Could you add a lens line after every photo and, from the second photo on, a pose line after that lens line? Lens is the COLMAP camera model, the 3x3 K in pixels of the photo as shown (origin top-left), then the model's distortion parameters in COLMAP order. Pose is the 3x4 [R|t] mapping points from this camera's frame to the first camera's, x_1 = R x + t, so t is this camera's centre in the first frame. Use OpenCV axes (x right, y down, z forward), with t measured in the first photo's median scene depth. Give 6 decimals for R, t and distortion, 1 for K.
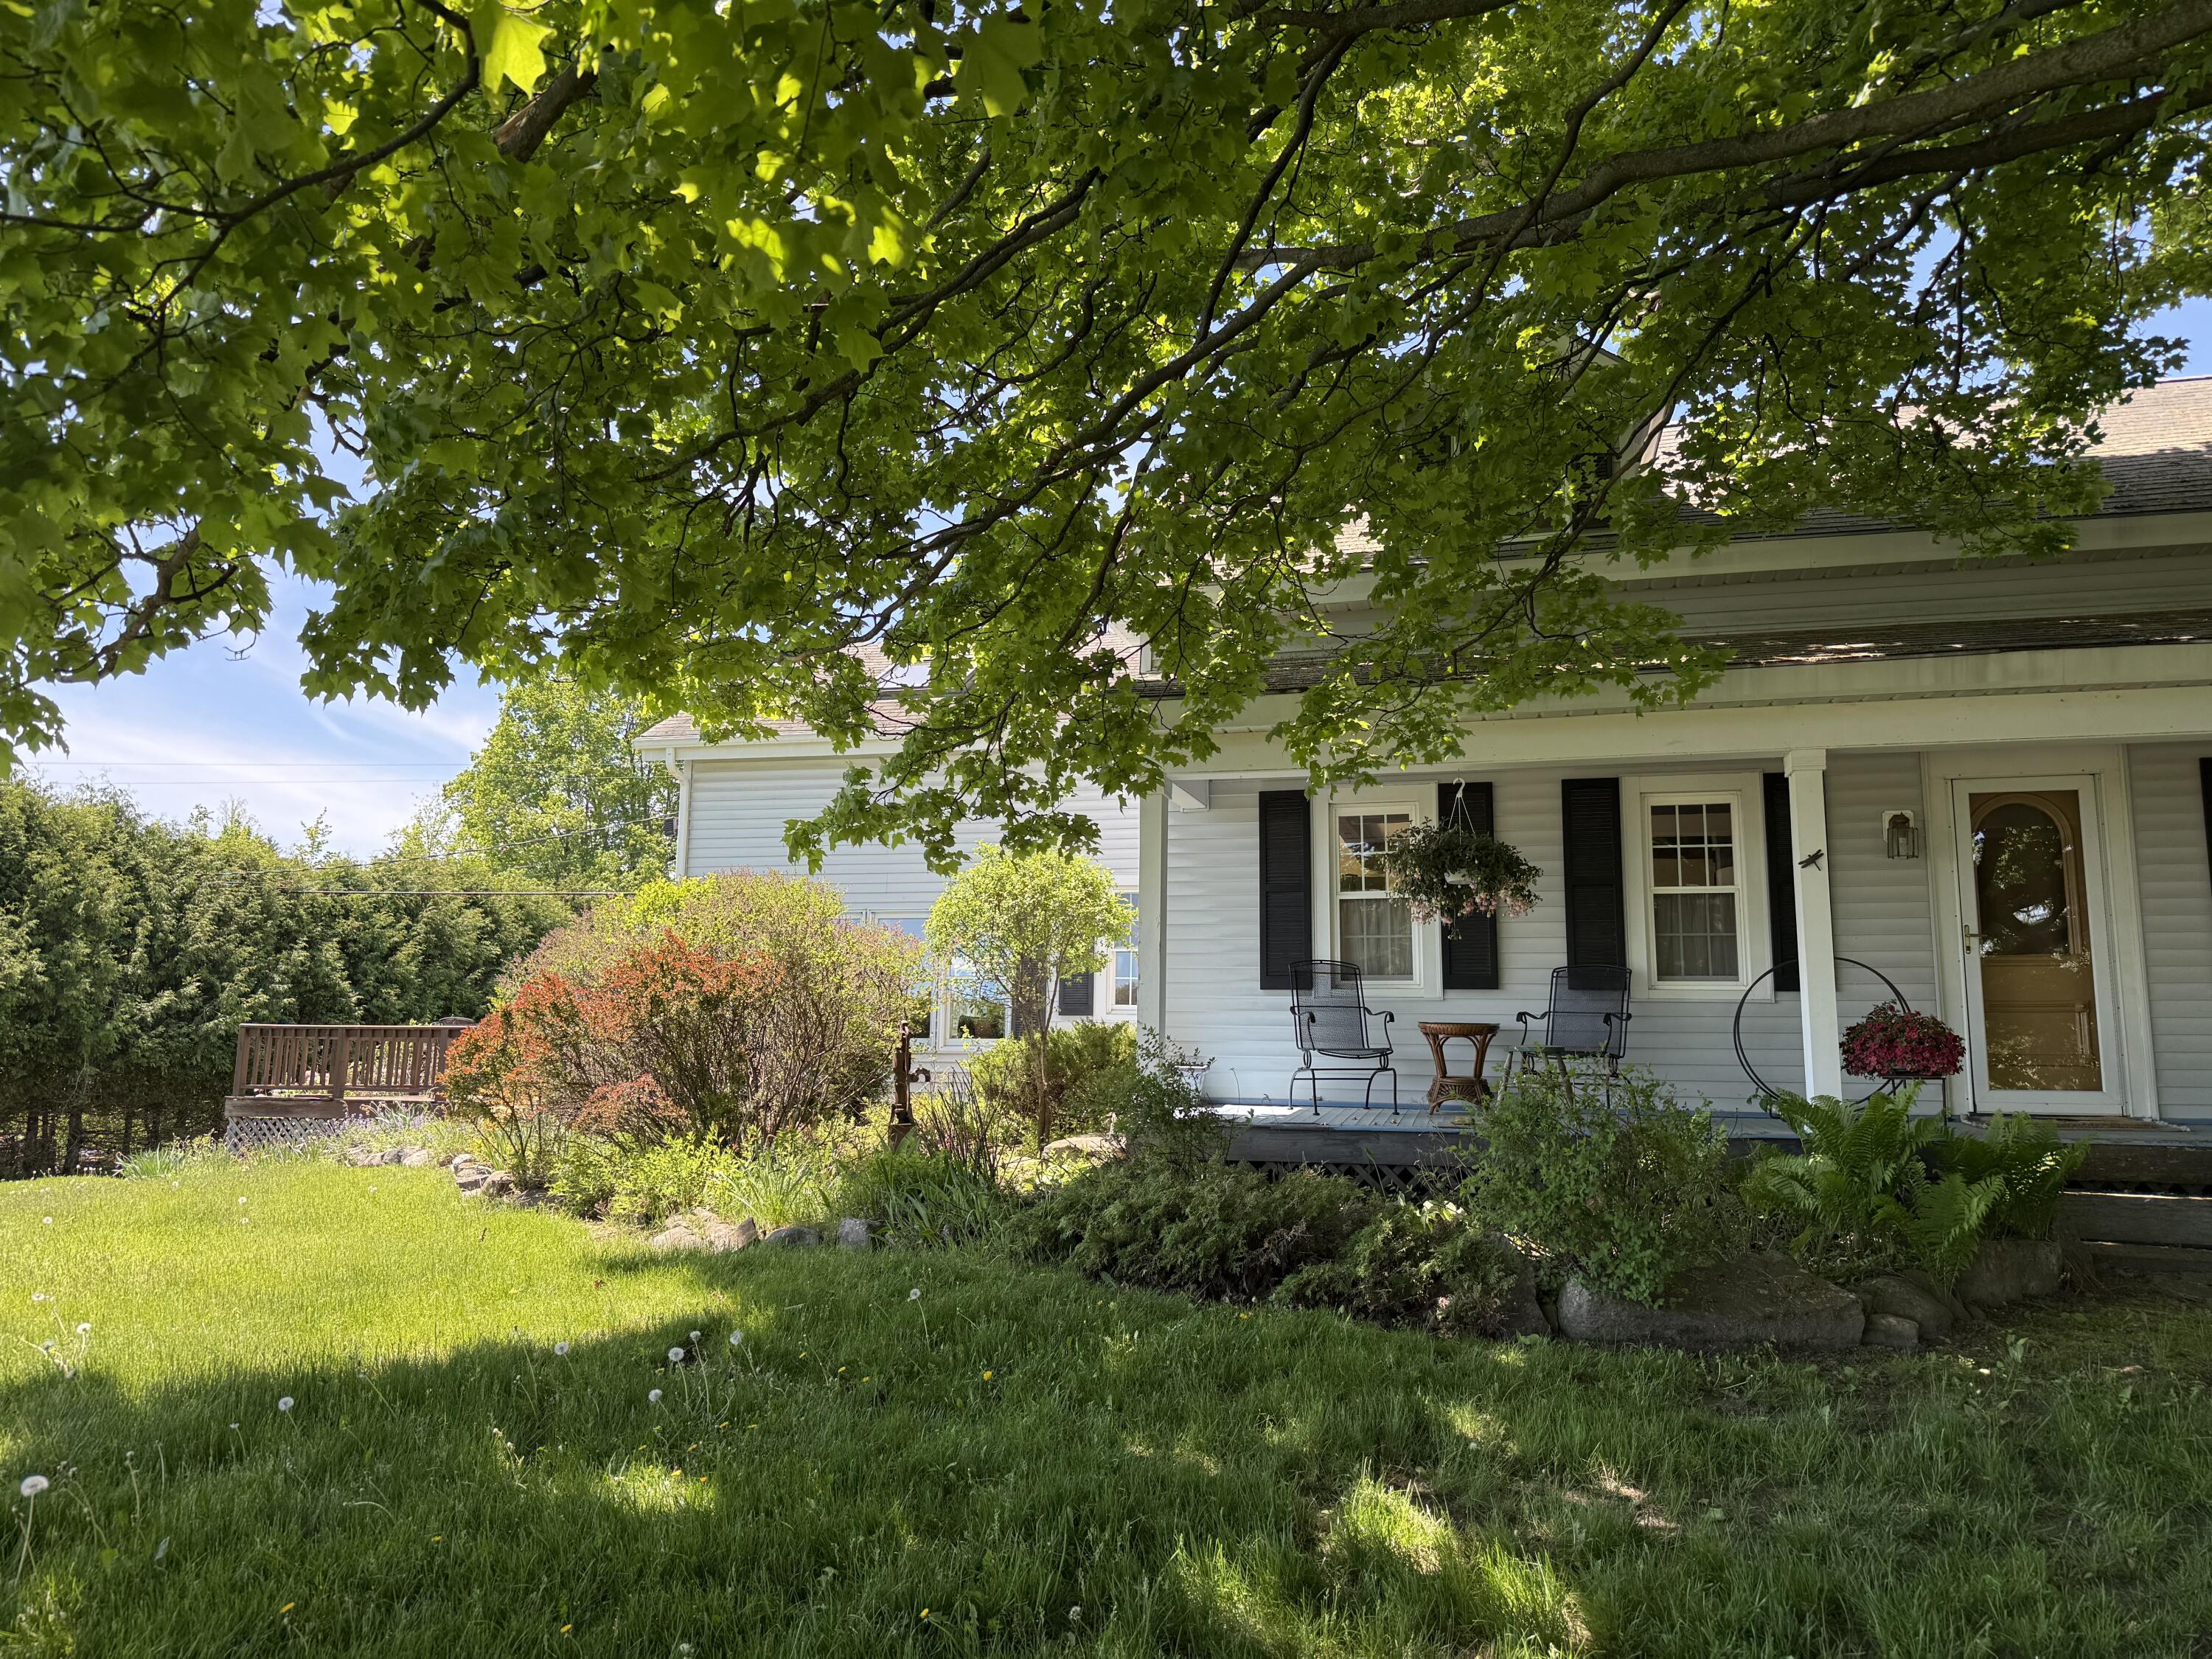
lens RADIAL K [[1564.6, 0, 1106.0], [0, 1564.6, 829.5], [0, 0, 1]] dist [0.067950, -0.096005]
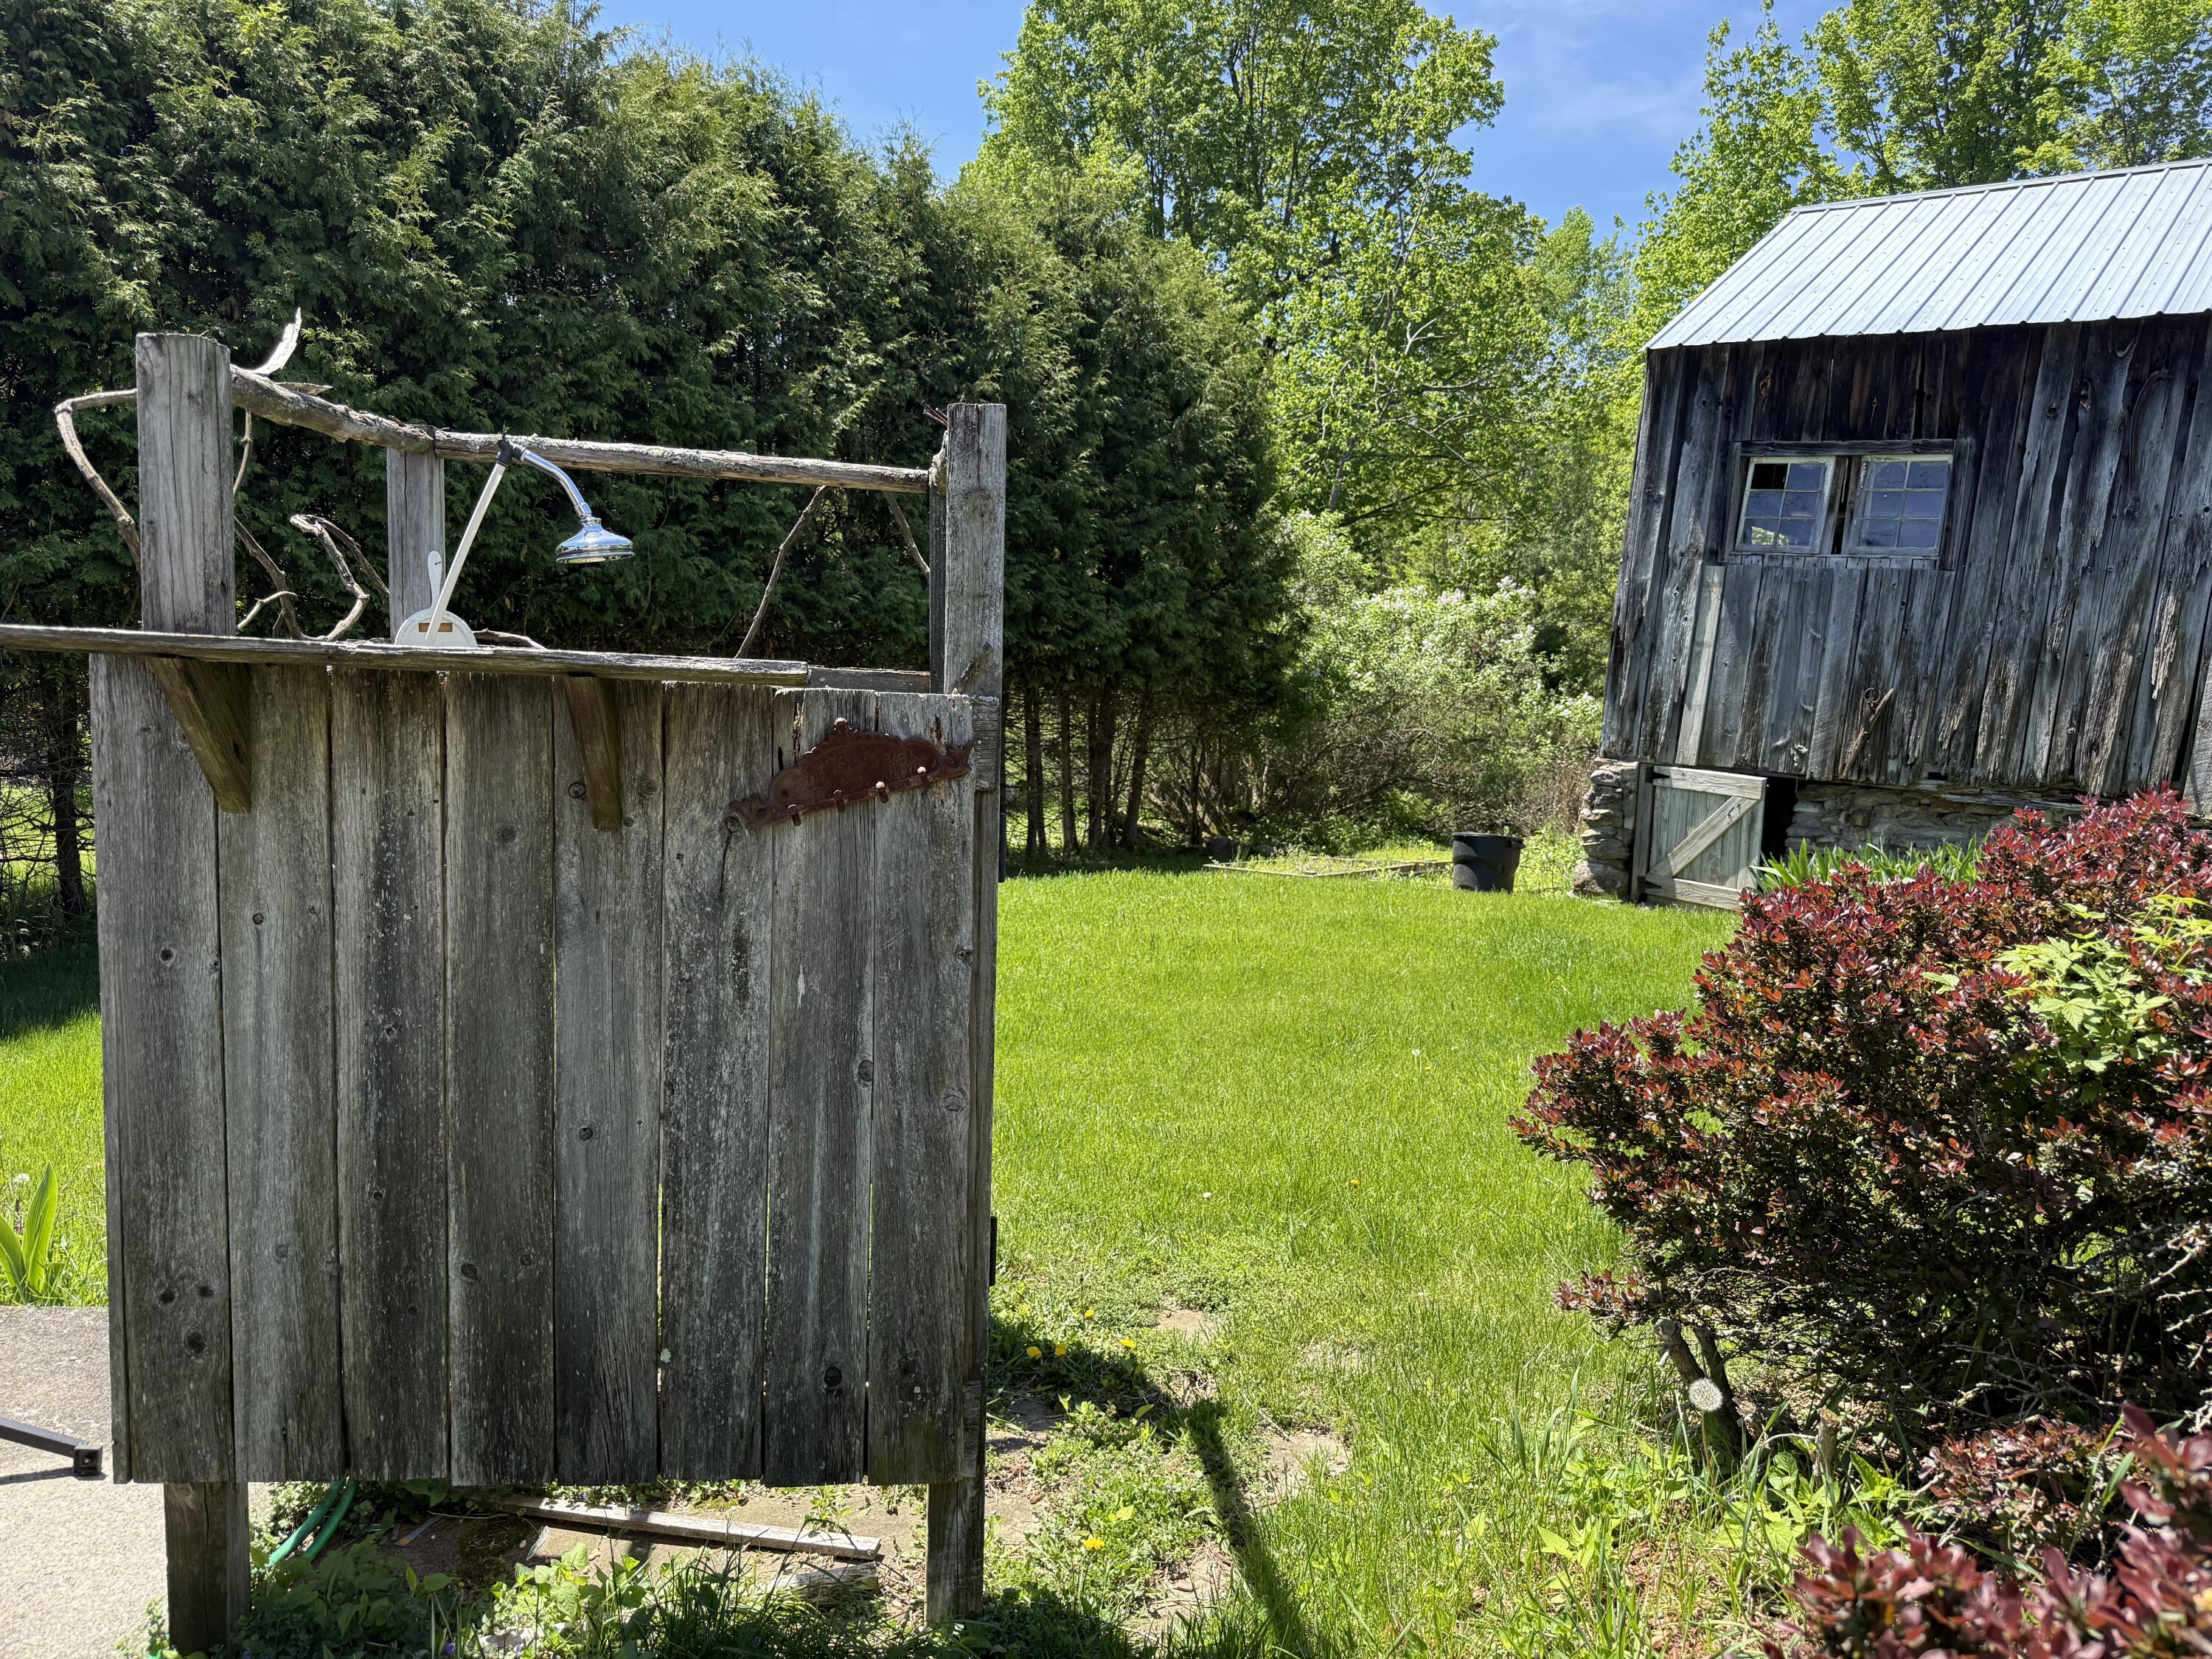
lens RADIAL K [[1564.6, 0, 1106.0], [0, 1564.6, 829.5], [0, 0, 1]] dist [0.067950, -0.096005]
pose [[0.924302, 0.082152, -0.372716, -0.206171], [0.018922, 0.965495, 0.259734, 0.114323], [0.381193, -0.247125, 0.890854, 0.762373]]
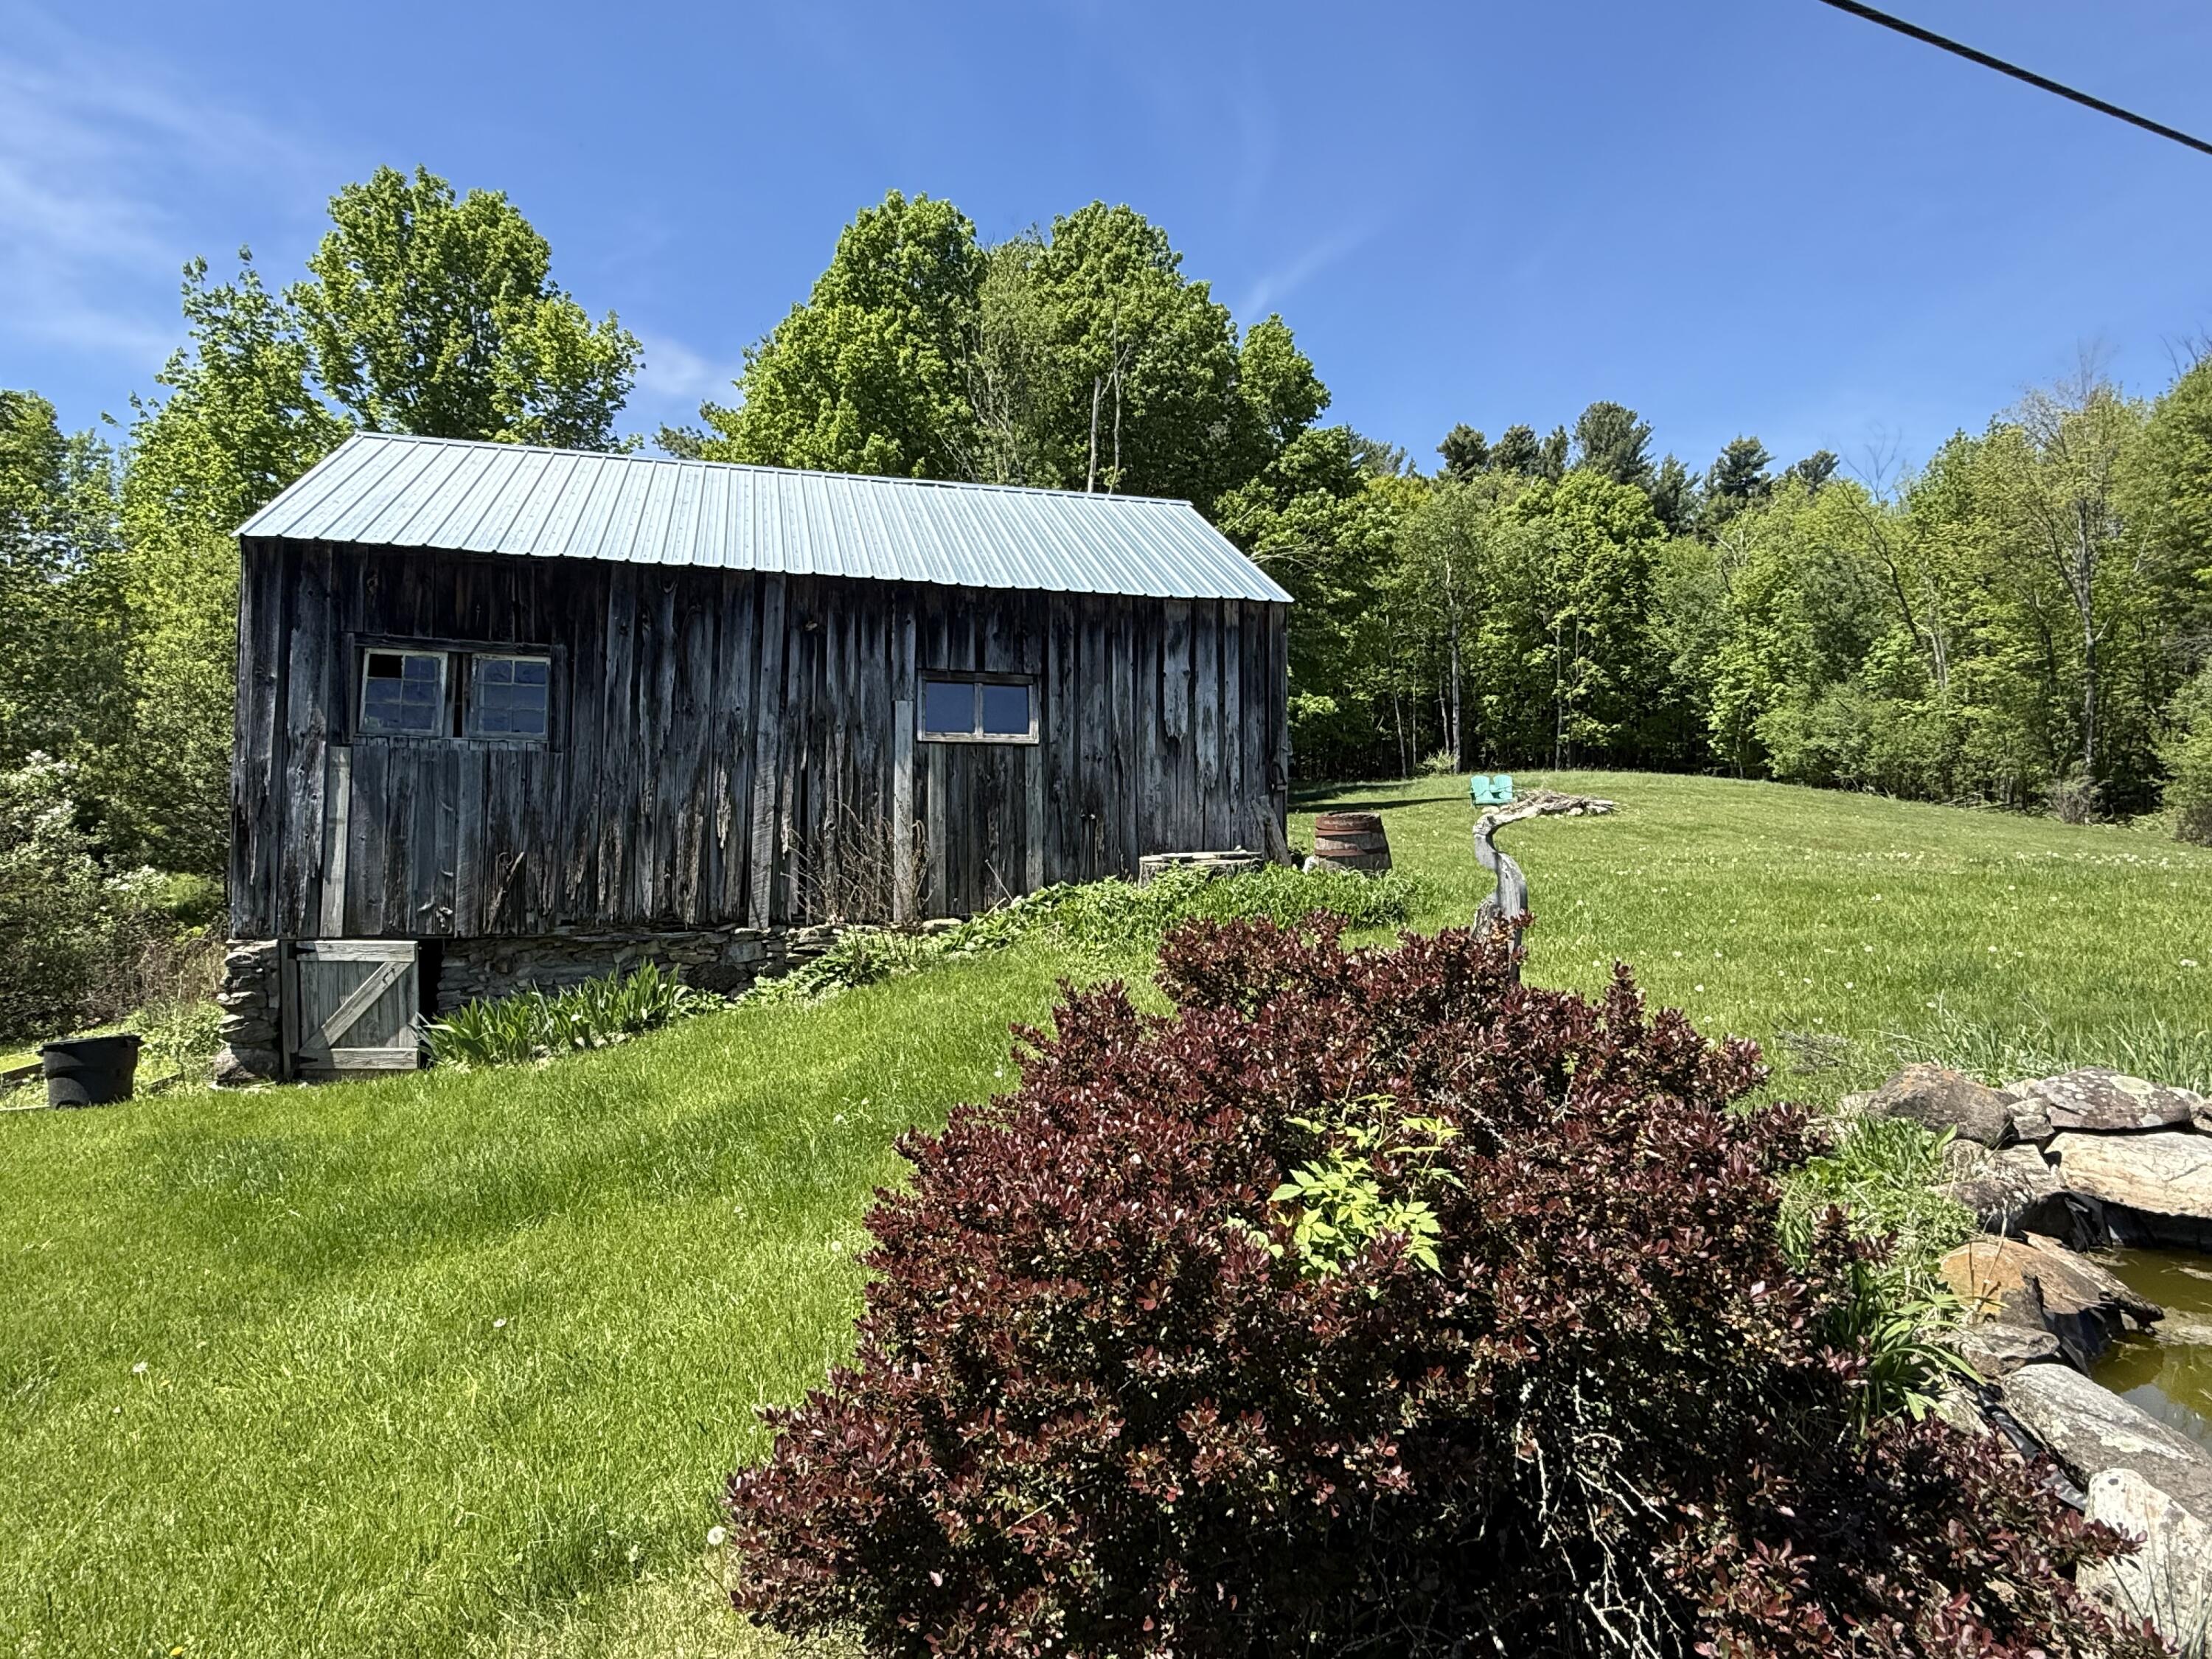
lens RADIAL K [[1240.9, 0, 1106.0], [0, 1240.9, 829.5], [0, 0, 1]] dist [0.007635, -0.000692]
pose [[0.834134, -0.011955, 0.551432, -0.226436], [-0.076803, 0.987507, 0.137588, 0.116559], [-0.546188, -0.157118, 0.822795, 0.797266]]
